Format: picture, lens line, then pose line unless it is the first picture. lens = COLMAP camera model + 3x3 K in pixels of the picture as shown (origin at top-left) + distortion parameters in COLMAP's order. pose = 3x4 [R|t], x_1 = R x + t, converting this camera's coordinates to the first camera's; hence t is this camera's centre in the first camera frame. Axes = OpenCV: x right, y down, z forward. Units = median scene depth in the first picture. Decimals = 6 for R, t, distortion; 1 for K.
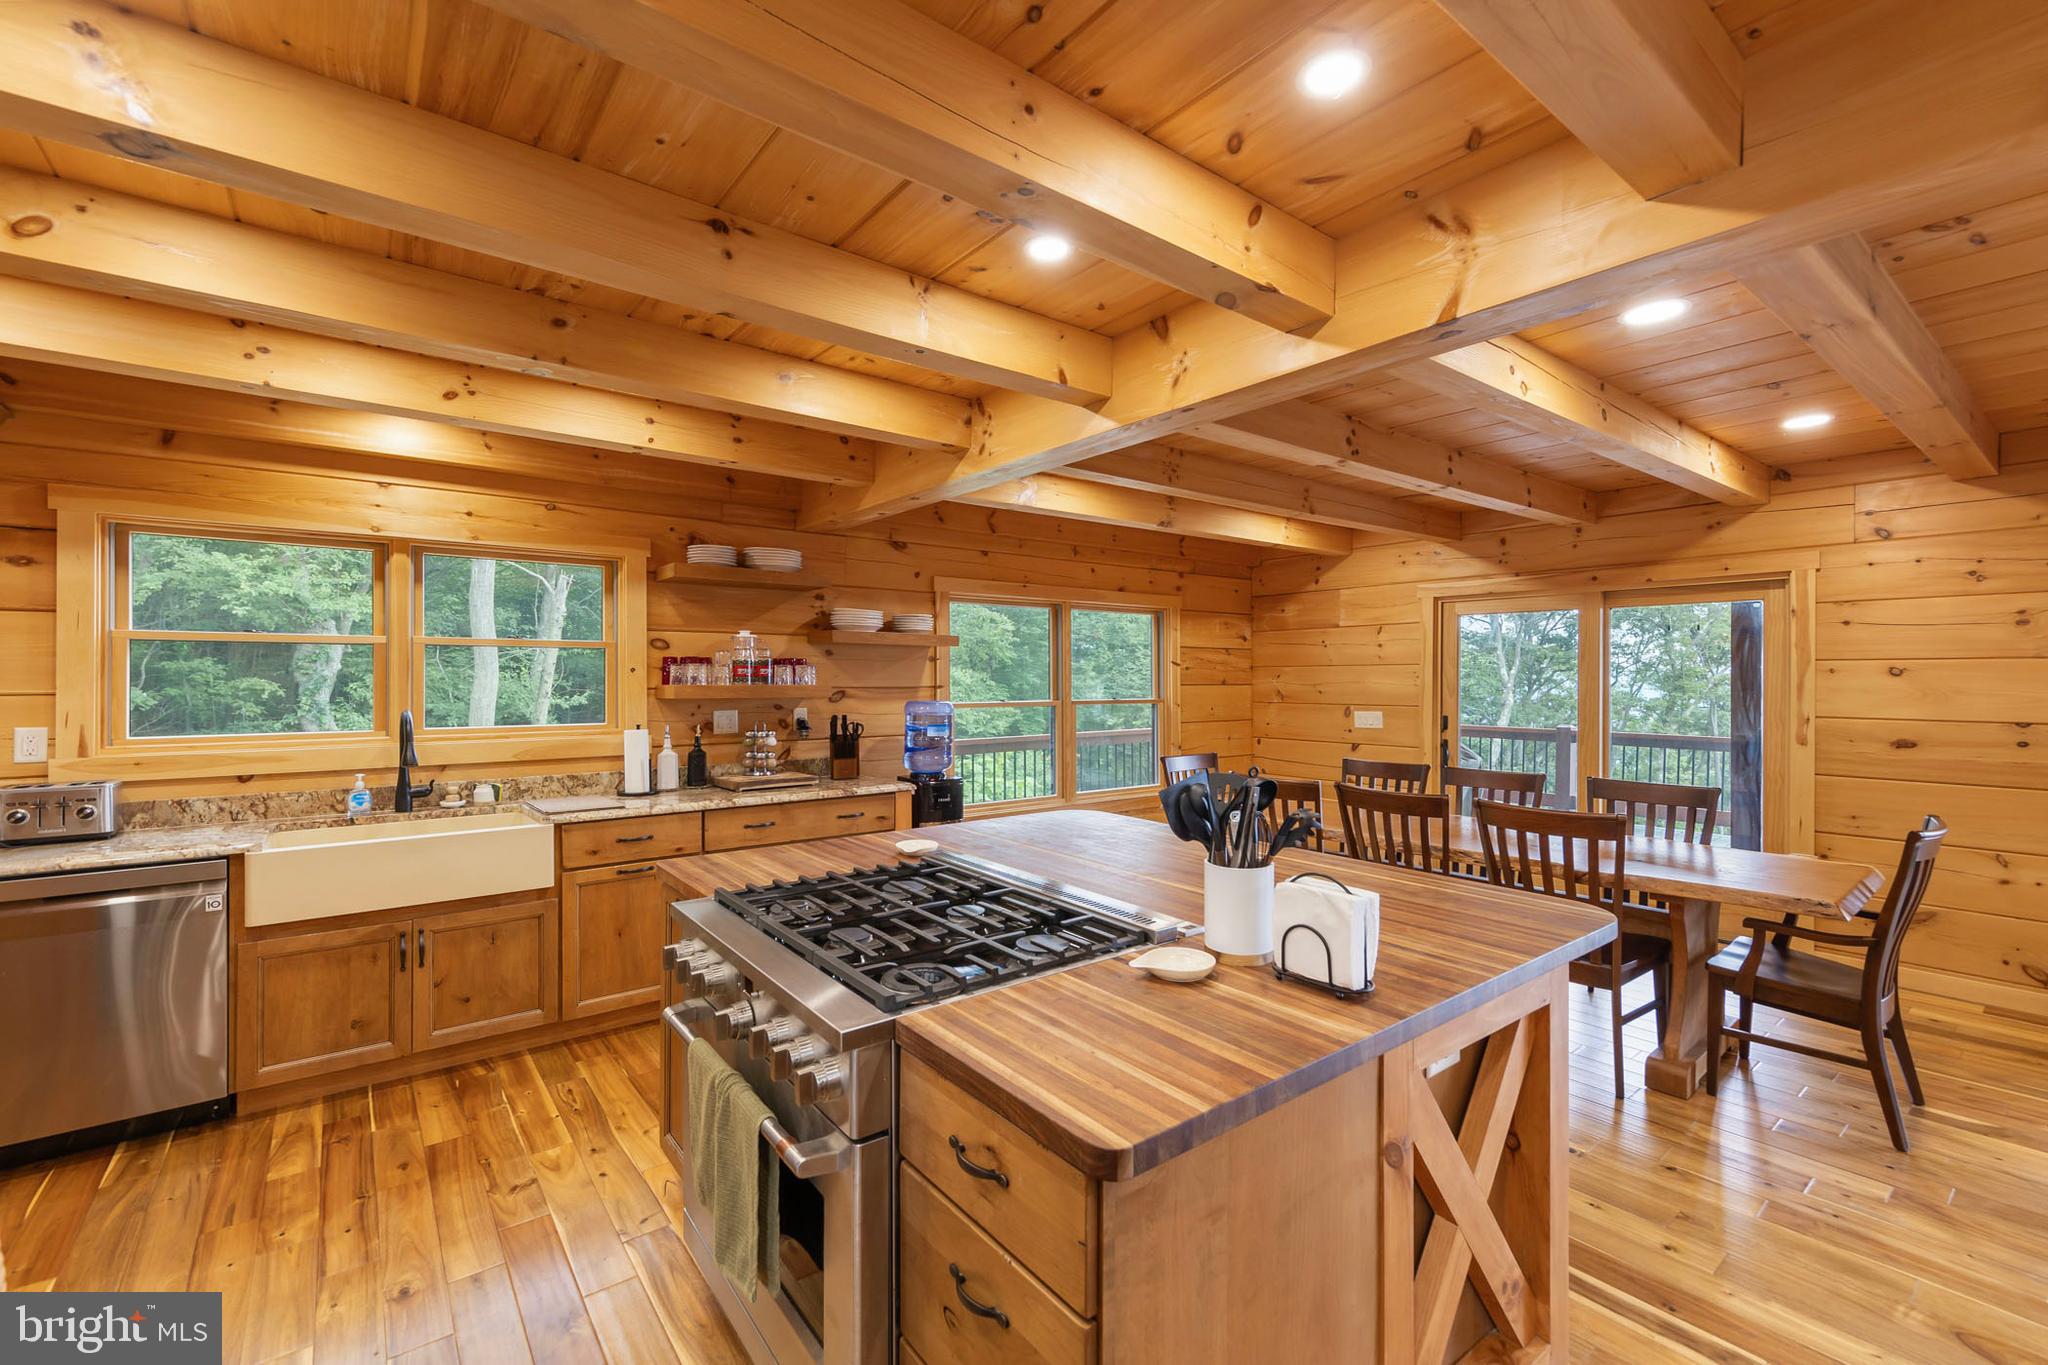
lens RADIAL K [[866.7, 0, 1032.6], [0, 866.7, 671.0], [0, 0, 1]] dist [0.009988, -0.000604]
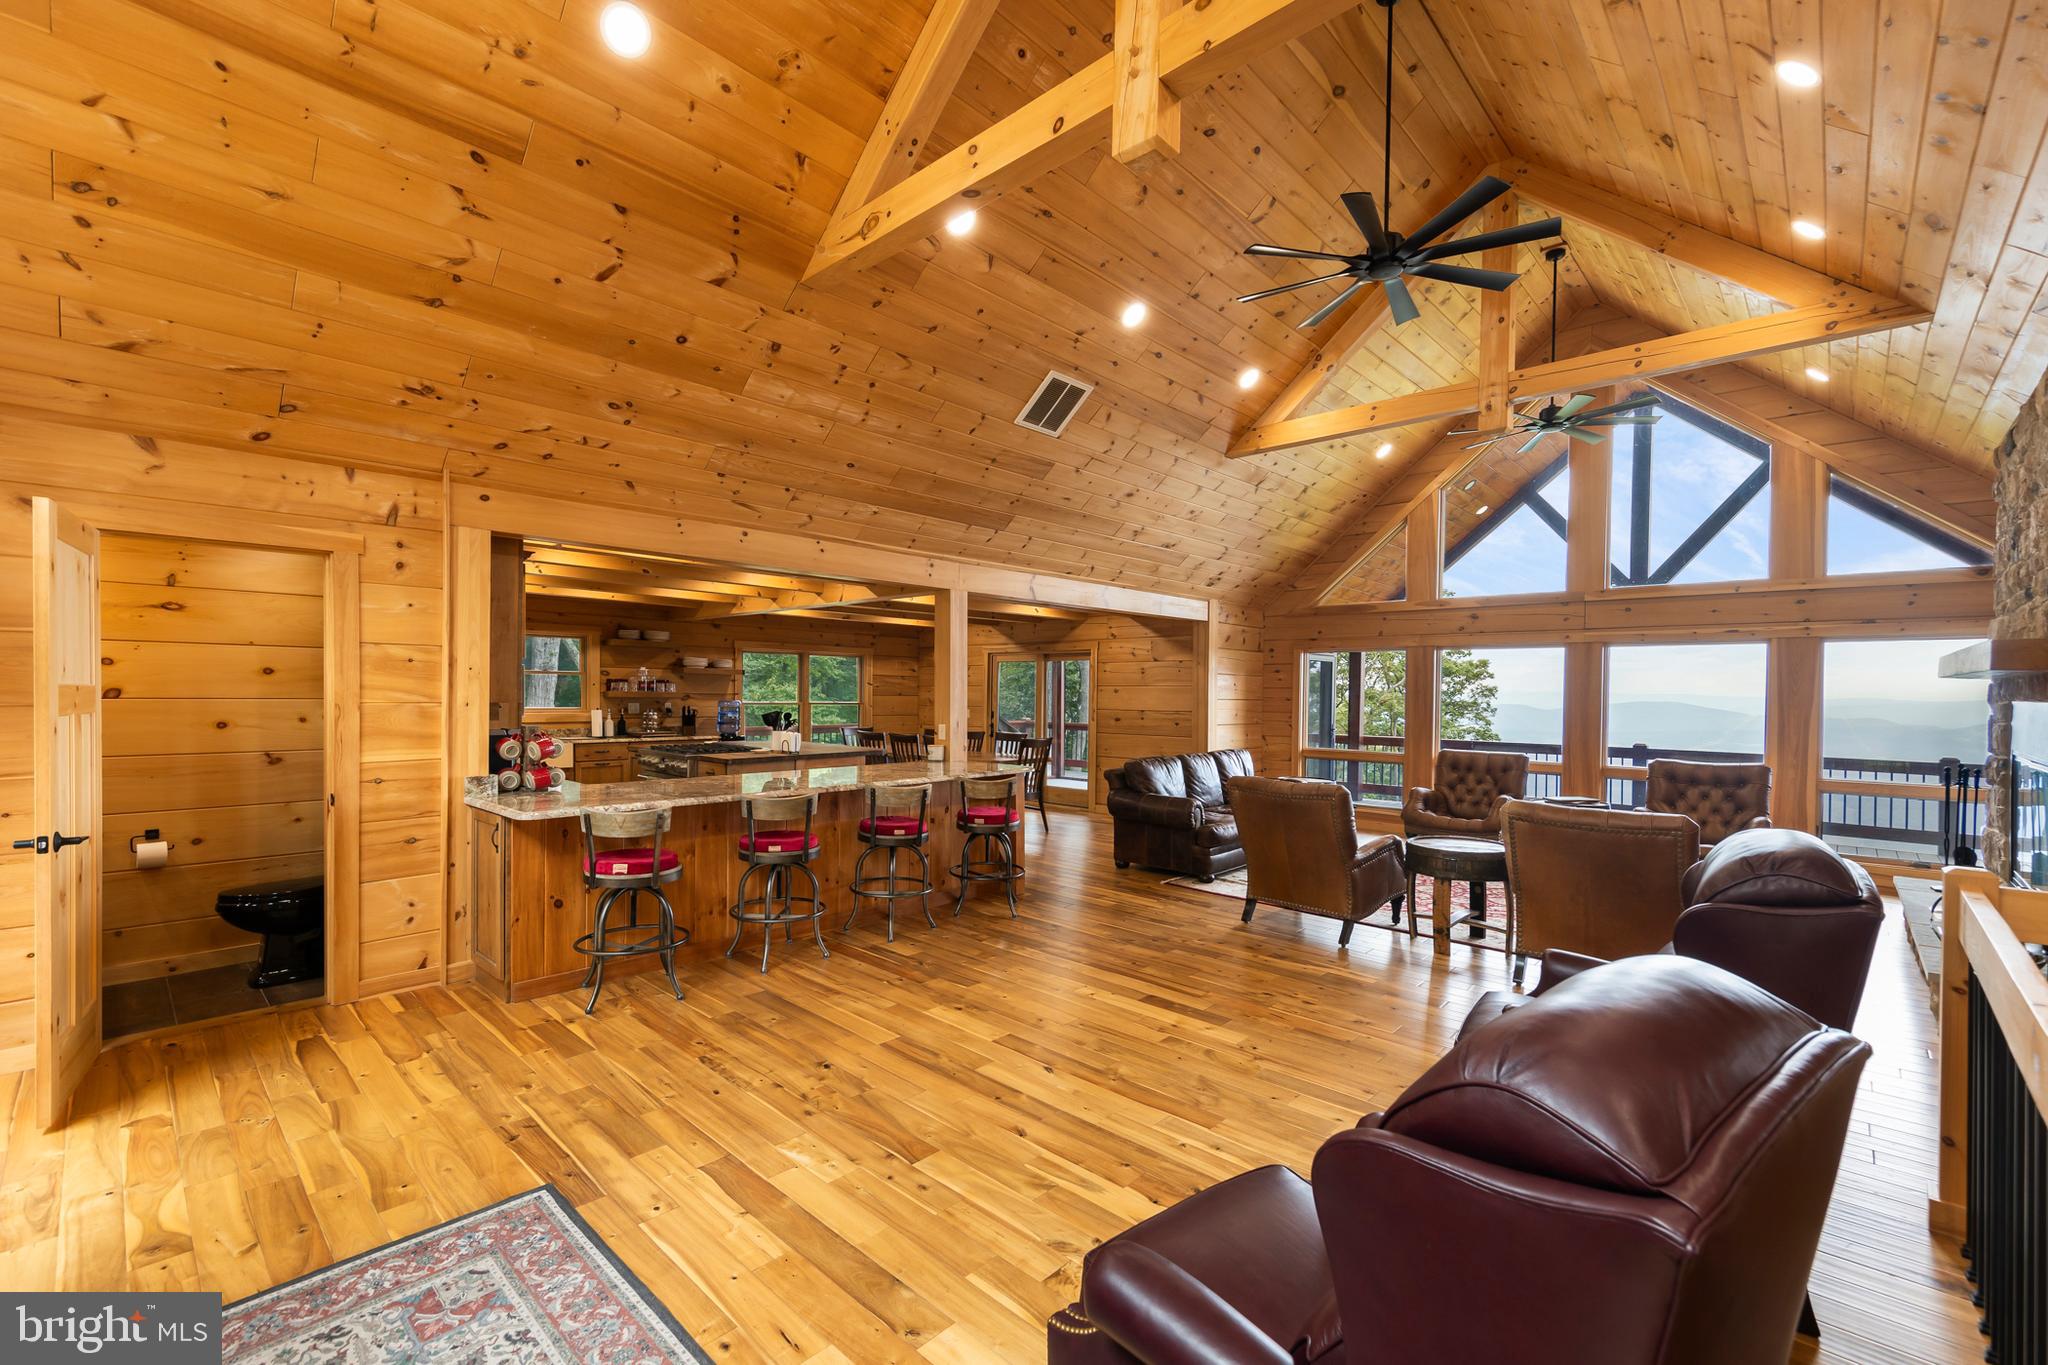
lens RADIAL K [[866.7, 0, 1010.9], [0, 866.7, 699.6], [0, 0, 1]] dist [0.009988, -0.000604]
pose [[0.990677, 0.009798, 0.135877, 0.282731], [-0.012032, 0.999805, 0.015631, -0.009220], [-0.135697, -0.017120, 0.990602, -1.247592]]
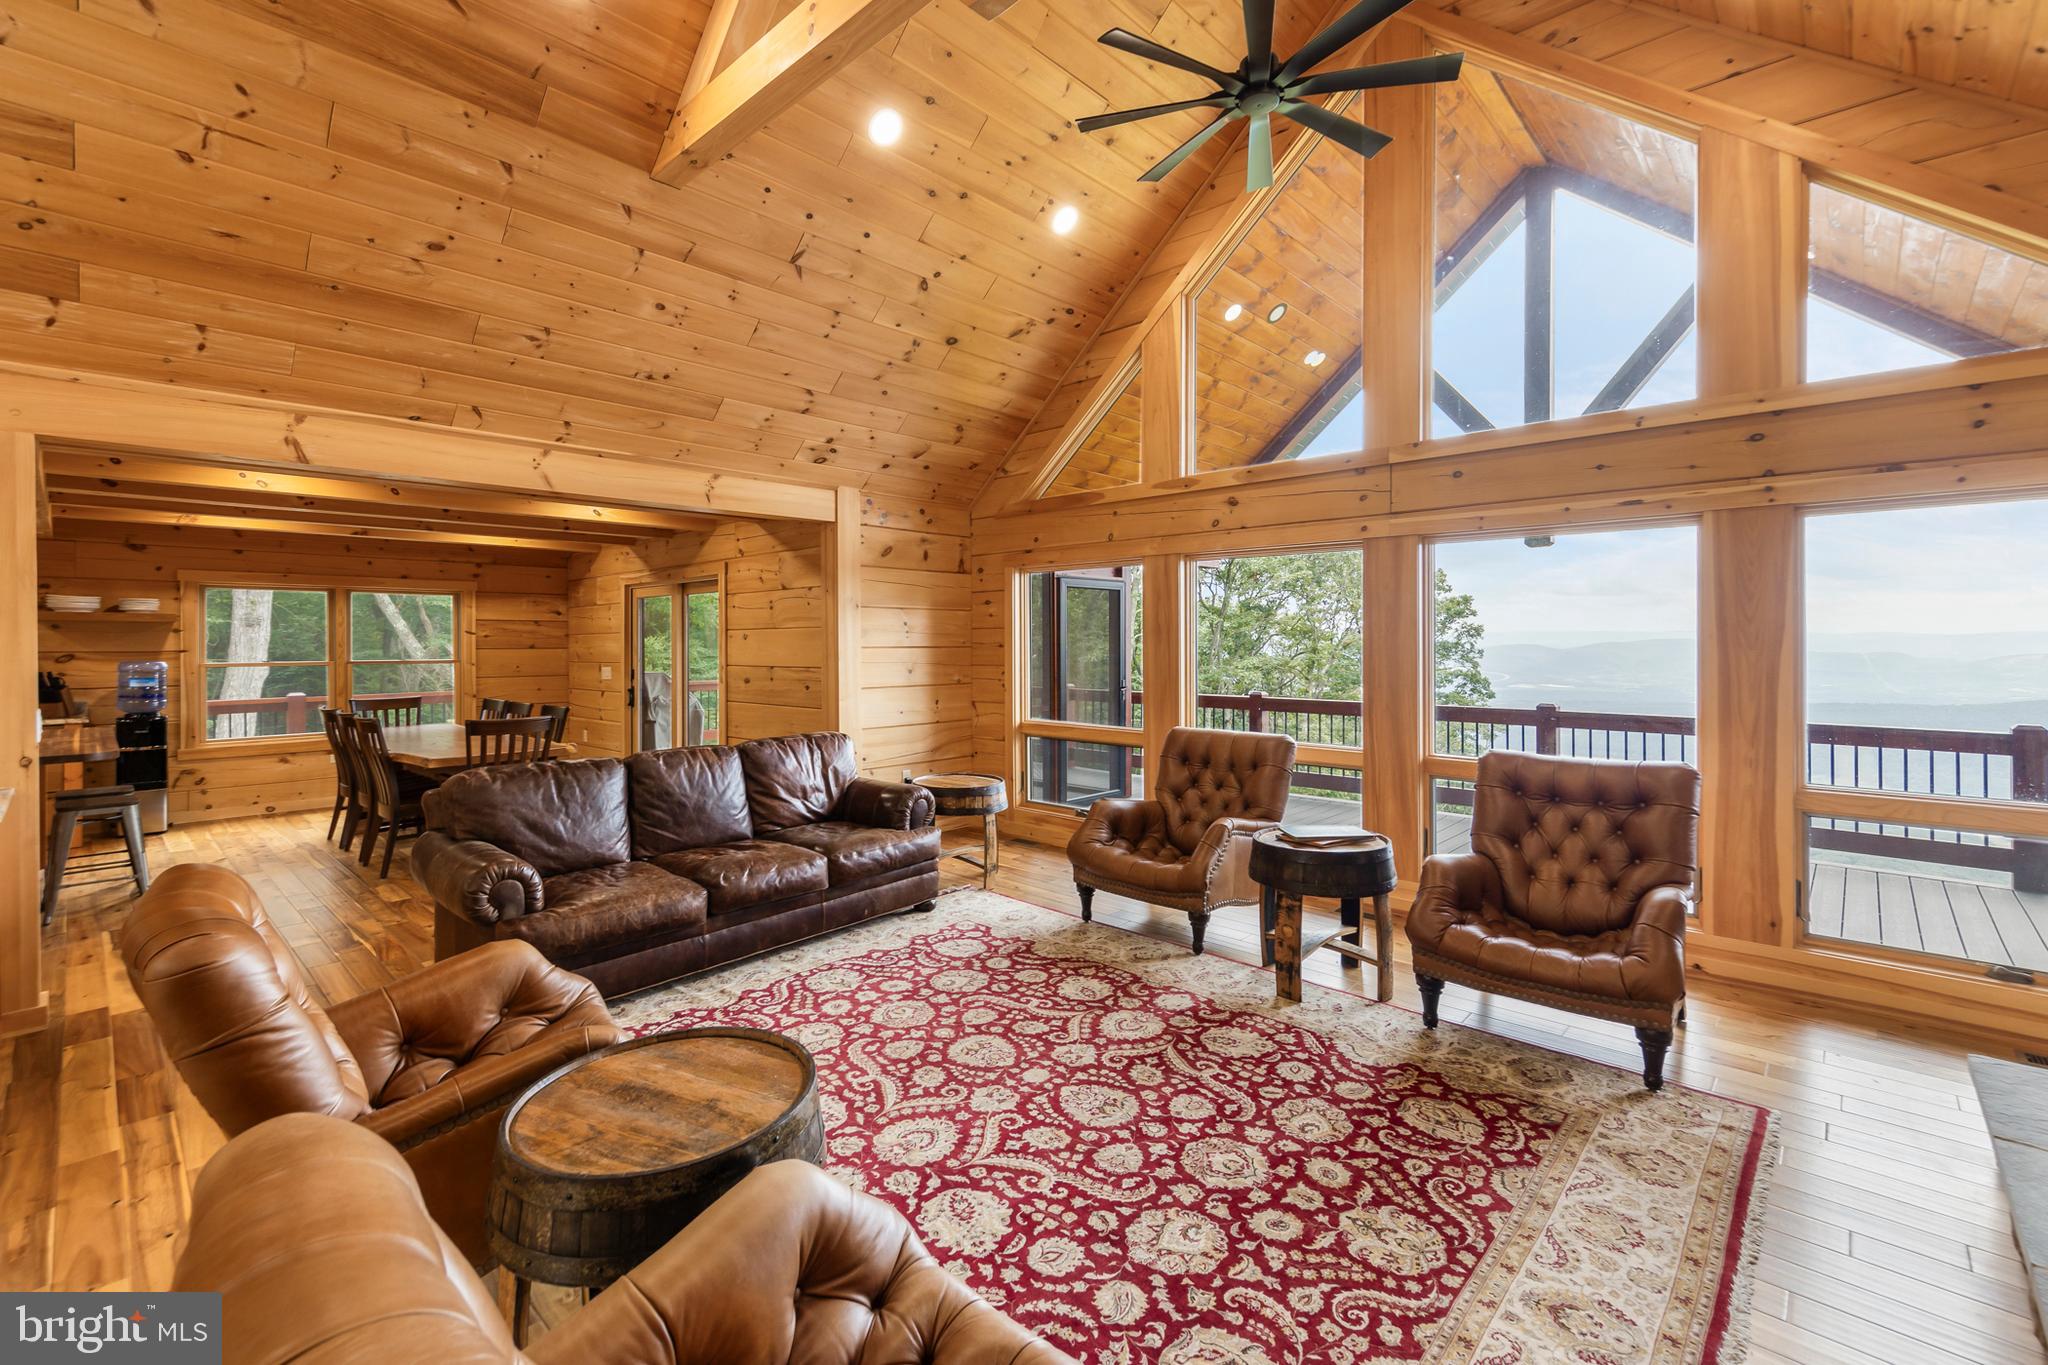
lens RADIAL K [[866.7, 0, 1031.5], [0, 866.7, 645.8], [0, 0, 1]] dist [0.009988, -0.000604]
pose [[0.988130, -0.006564, 0.153480, 1.075632], [0.004525, 0.999897, 0.013630, -0.002605], [-0.153554, -0.012774, 0.988058, -0.608508]]
